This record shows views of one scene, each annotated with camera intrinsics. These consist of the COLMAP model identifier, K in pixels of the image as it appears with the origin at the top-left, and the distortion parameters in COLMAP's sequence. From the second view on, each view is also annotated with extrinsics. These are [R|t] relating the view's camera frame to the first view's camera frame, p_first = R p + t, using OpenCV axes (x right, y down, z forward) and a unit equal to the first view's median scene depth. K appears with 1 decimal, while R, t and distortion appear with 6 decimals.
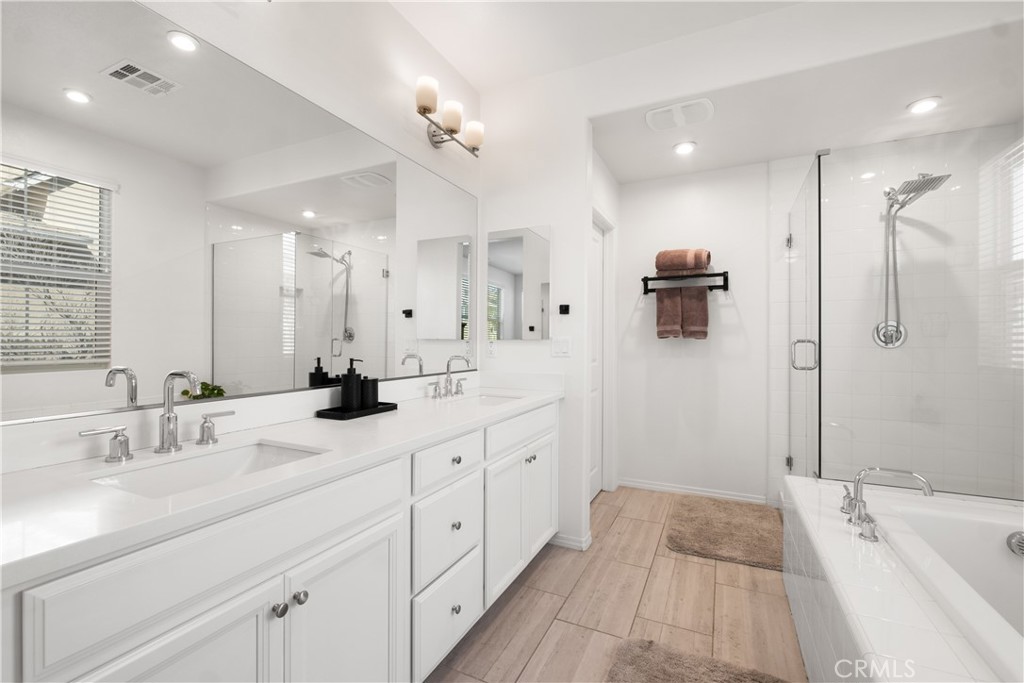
lens RADIAL K [[440.7, 0, 493.8], [0, 440.7, 341.8], [0, 0, 1]] dist [-0.010448, -0.000026]
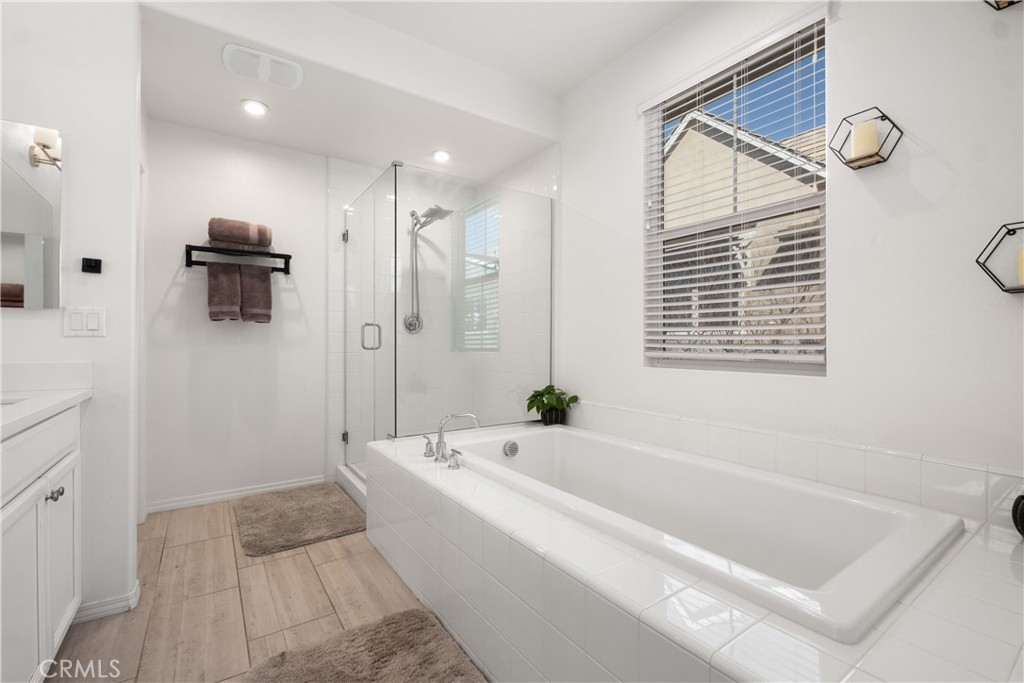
lens RADIAL K [[447.8, 0, 511.3], [0, 447.8, 344.6], [0, 0, 1]] dist [-0.008883, 0.000069]
pose [[0.472657, -0.001525, 0.881245, -0.131957], [-0.004178, 0.999983, 0.003972, 0.040281], [-0.881237, -0.005560, 0.472643, 0.116776]]
